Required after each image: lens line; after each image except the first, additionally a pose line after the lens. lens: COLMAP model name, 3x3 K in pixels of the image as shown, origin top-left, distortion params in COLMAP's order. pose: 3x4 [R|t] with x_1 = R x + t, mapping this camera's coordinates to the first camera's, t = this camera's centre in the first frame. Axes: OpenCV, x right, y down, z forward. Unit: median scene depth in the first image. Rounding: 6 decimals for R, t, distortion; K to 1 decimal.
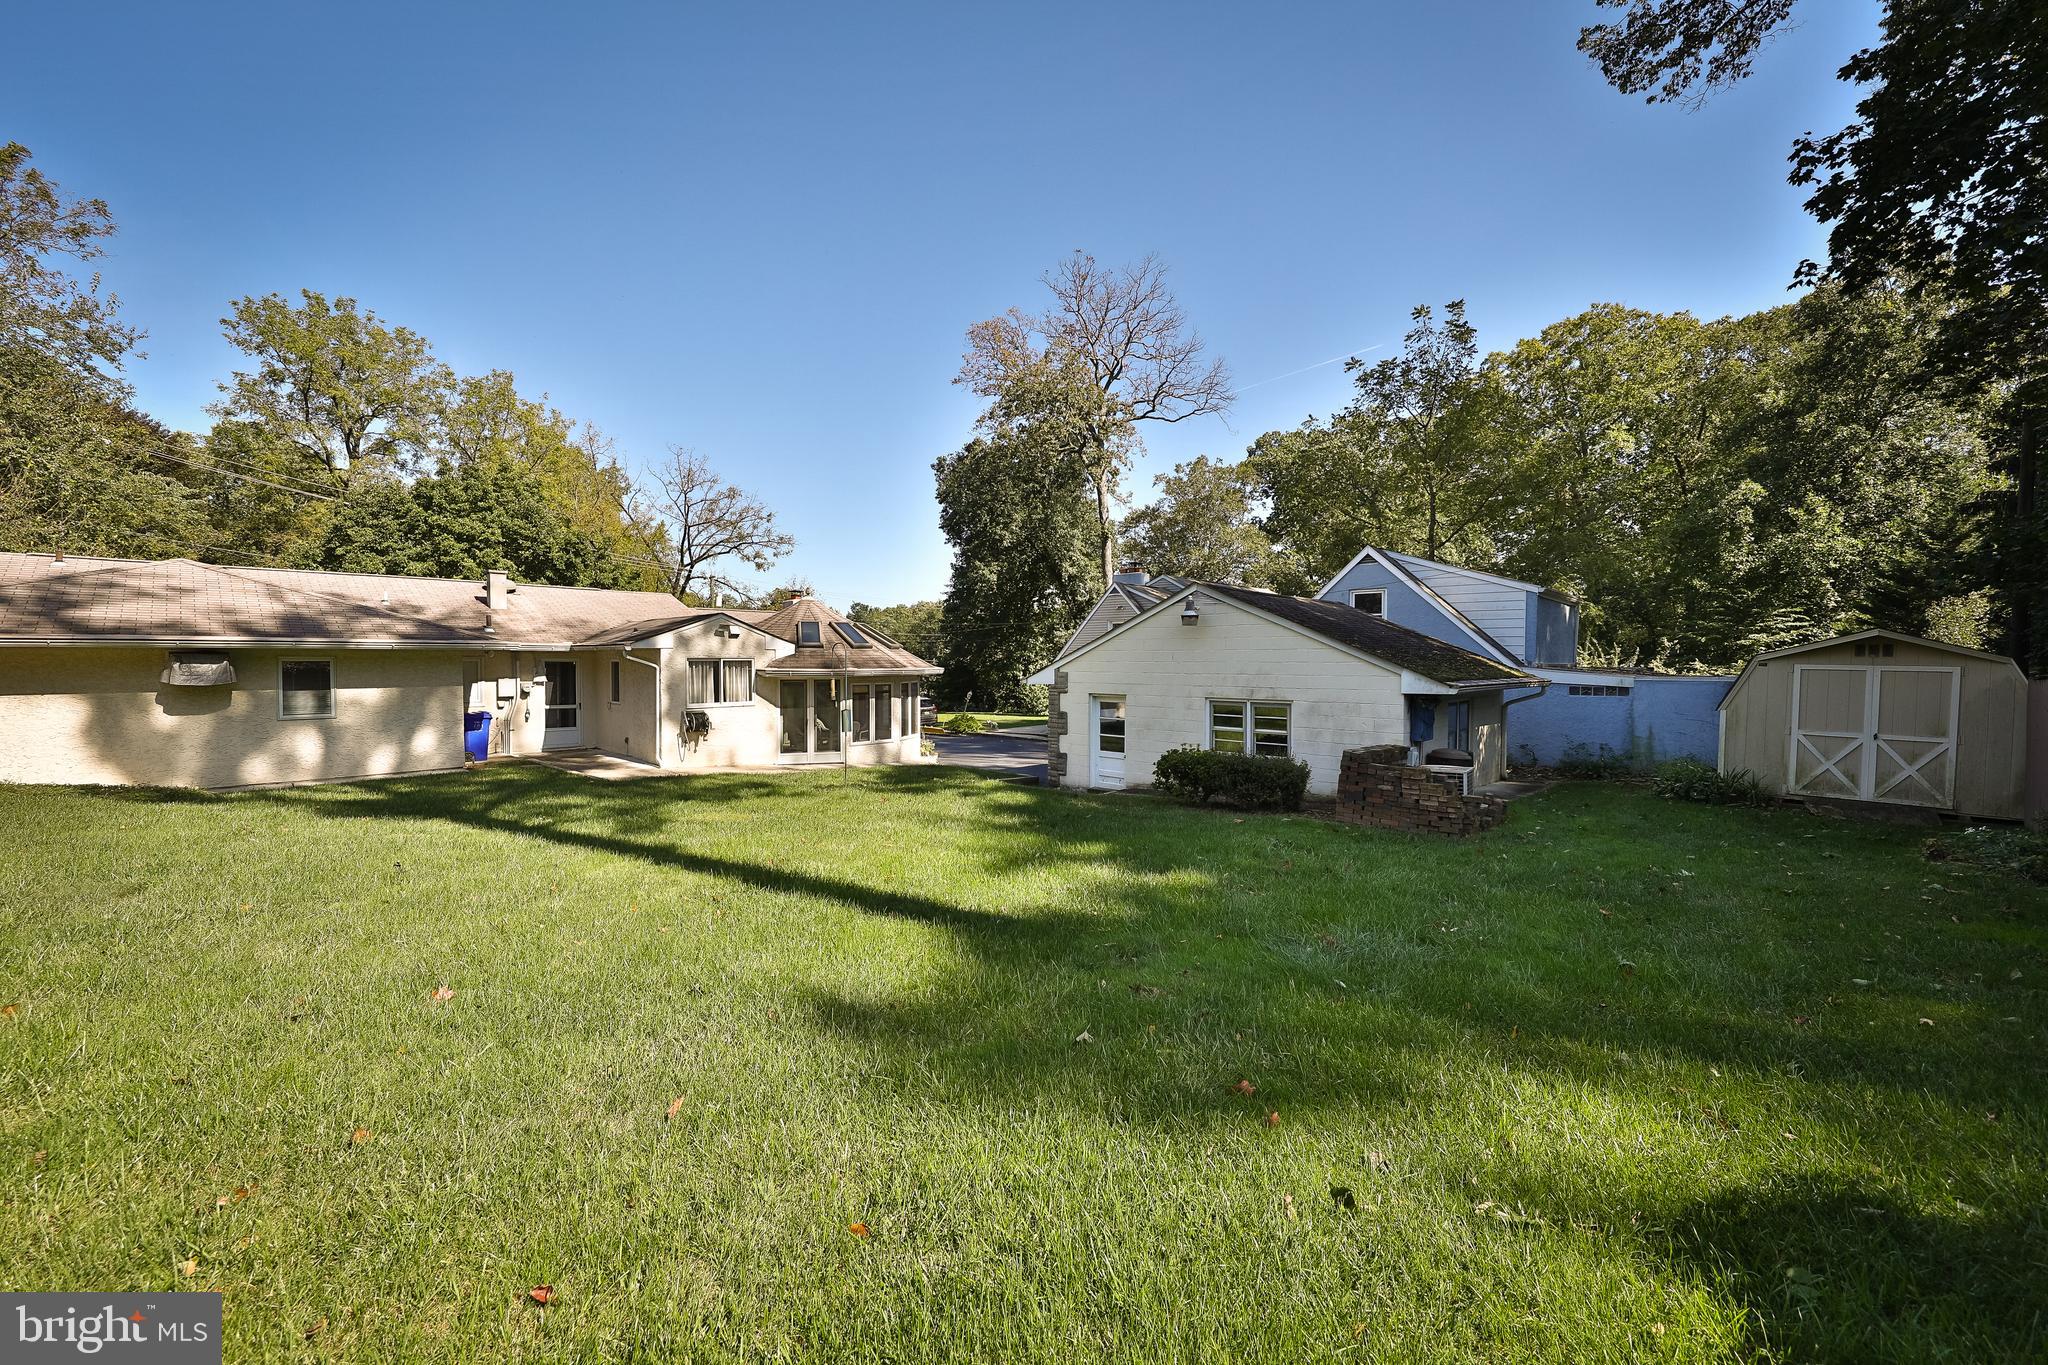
lens RADIAL K [[745.2, 0, 1029.1], [0, 745.2, 694.7], [0, 0, 1]] dist [-0.014617, -0.000745]
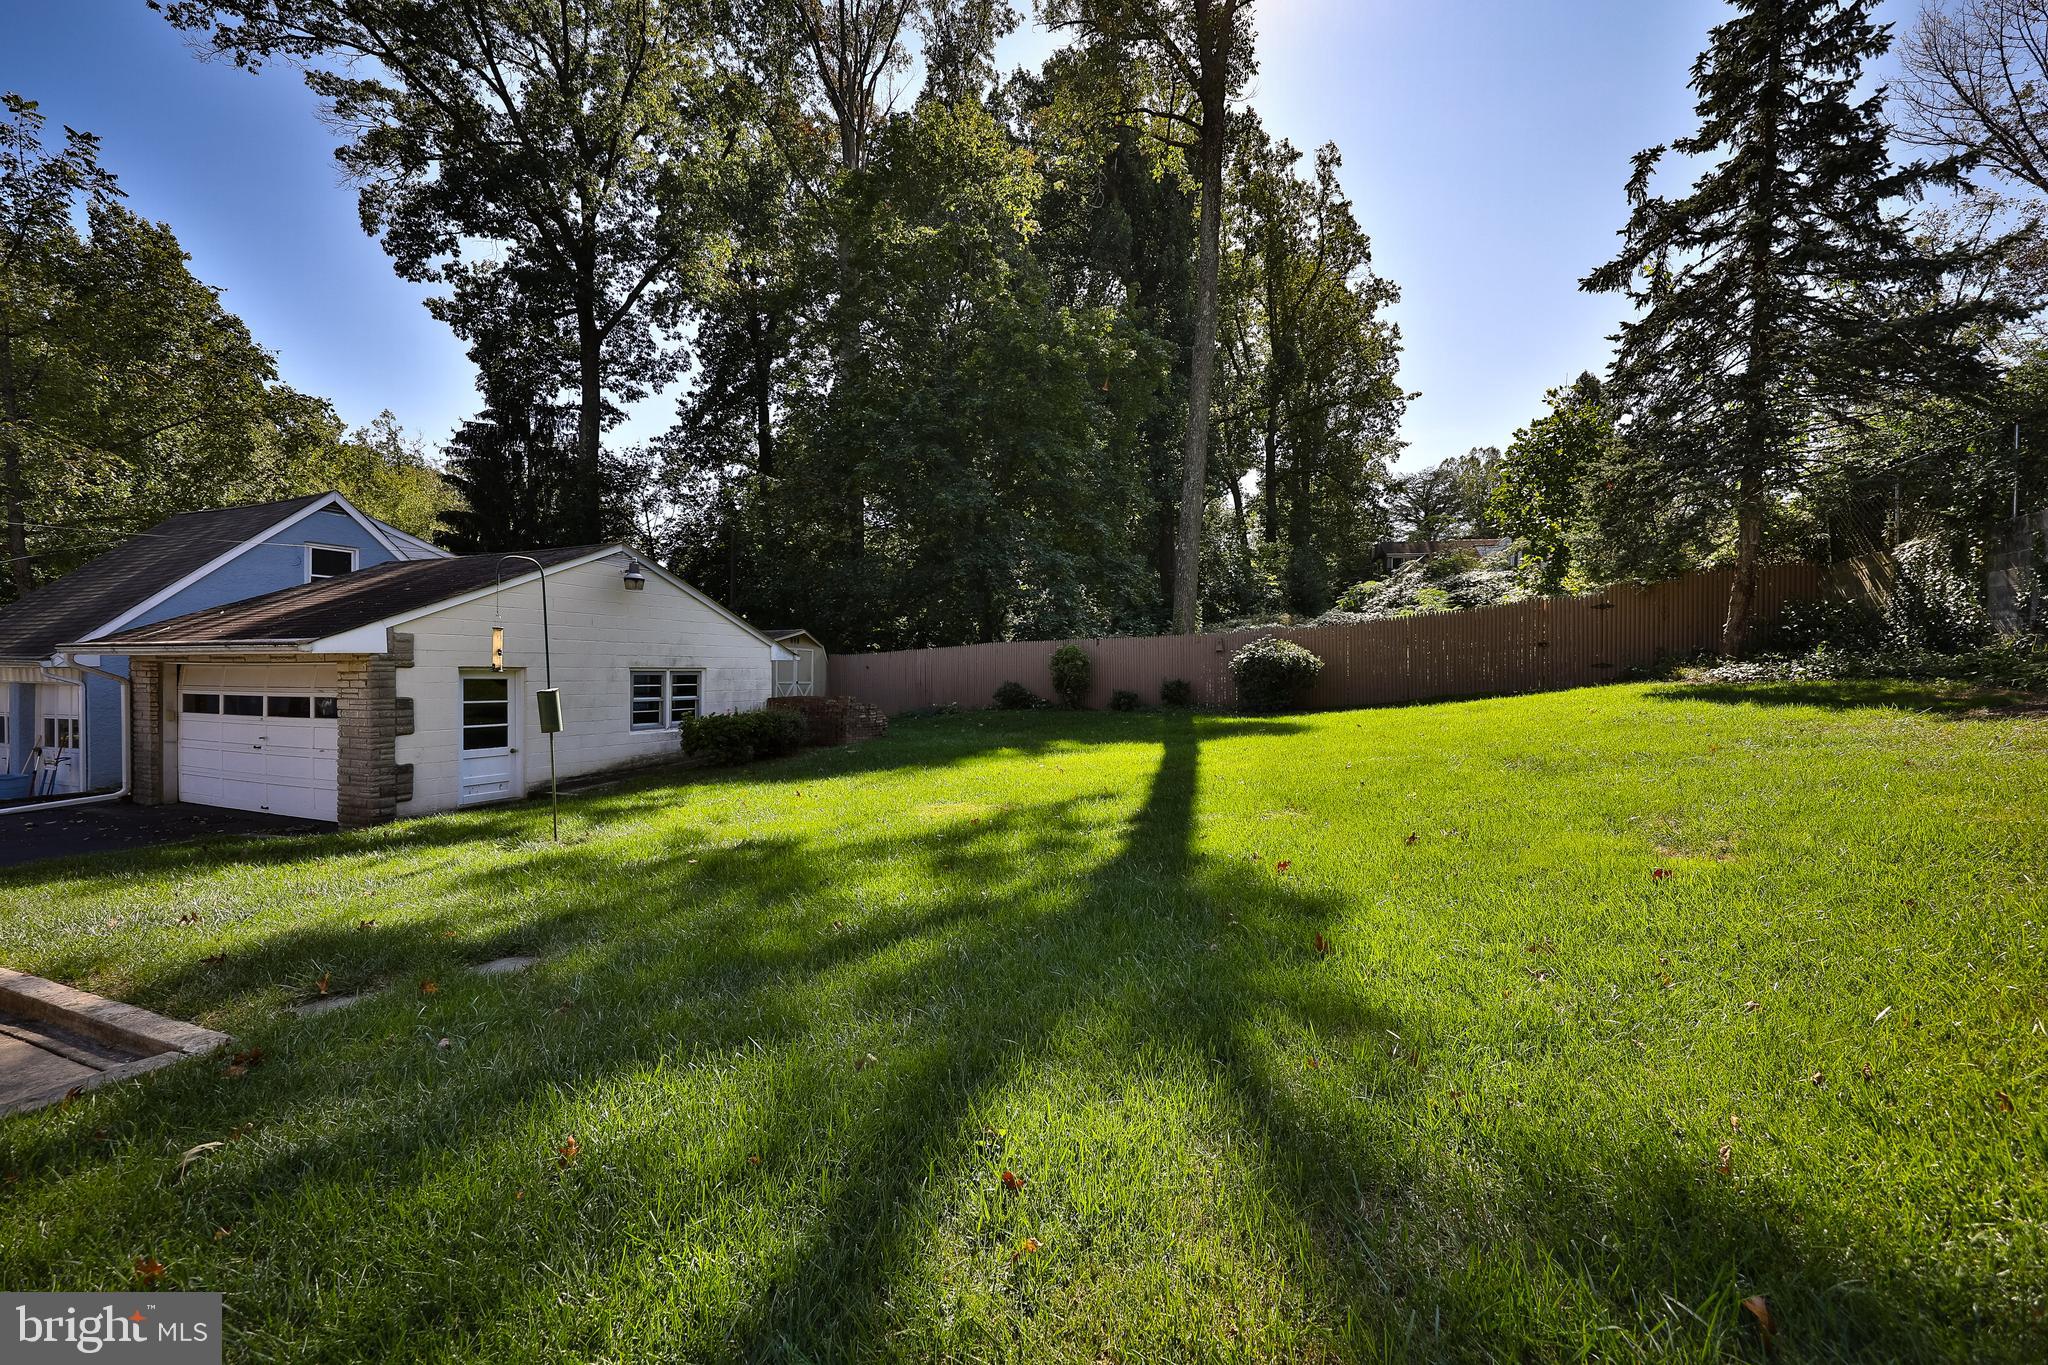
lens RADIAL K [[745.2, 0, 1029.6], [0, 745.2, 685.2], [0, 0, 1]] dist [-0.014617, -0.000745]
pose [[-0.305863, -0.021247, 0.951839, -0.376346], [0.035455, 0.998803, 0.033688, 0.005699], [-0.951415, 0.044051, -0.304743, 0.376124]]
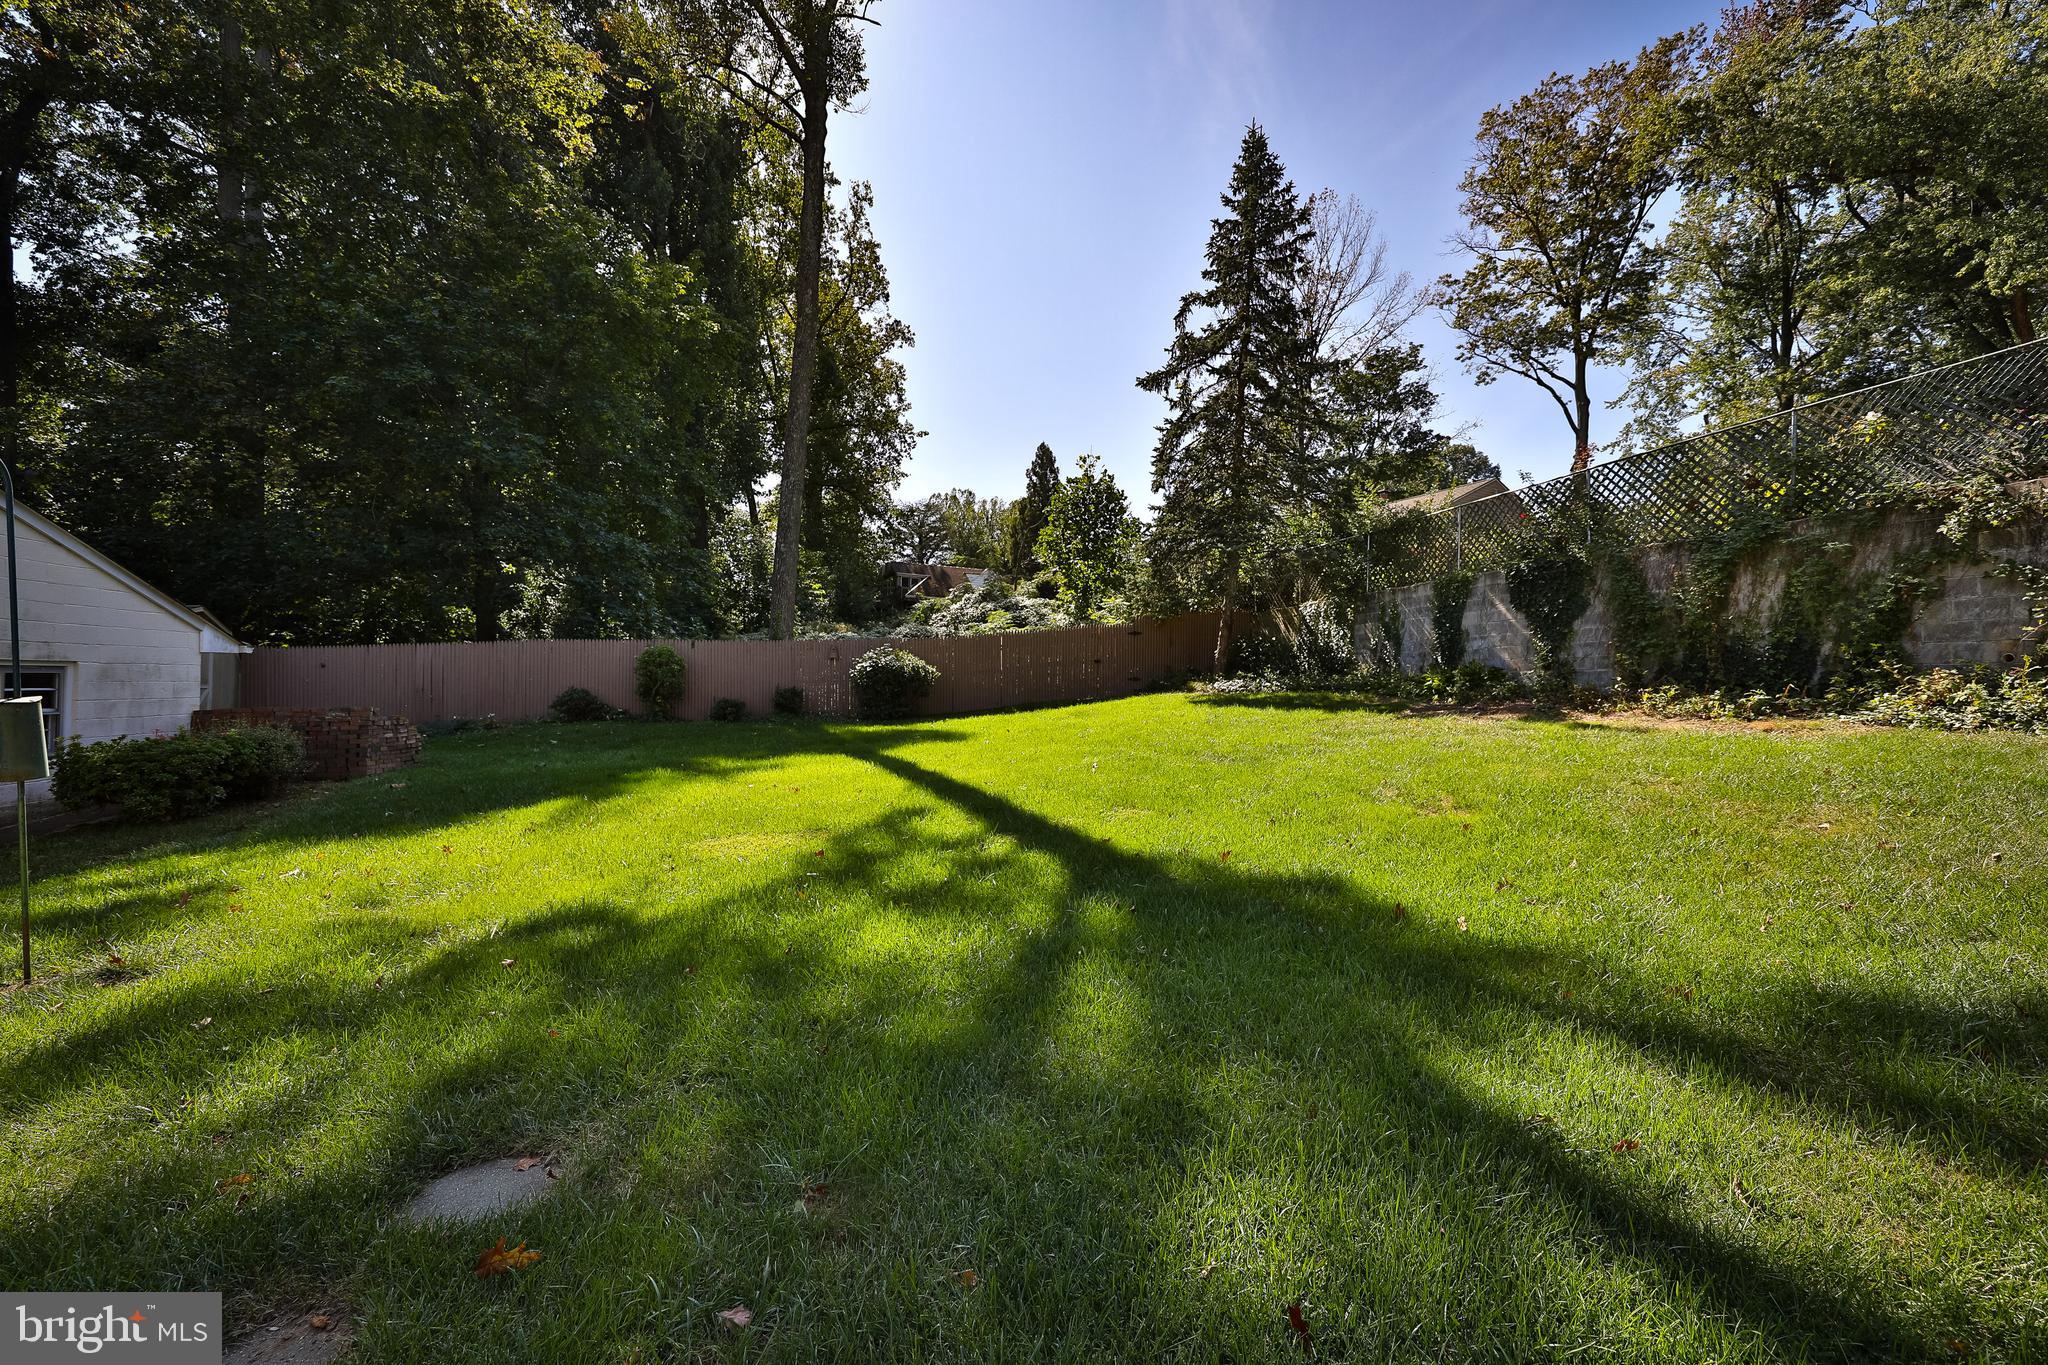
lens RADIAL K [[745.2, 0, 1019.1], [0, 745.2, 688.1], [0, 0, 1]] dist [-0.014617, -0.000745]
pose [[-0.813547, -0.020332, 0.581143, -0.311115], [0.004237, 0.999155, 0.040887, 0.003799], [-0.581483, 0.035726, -0.812774, 0.445460]]
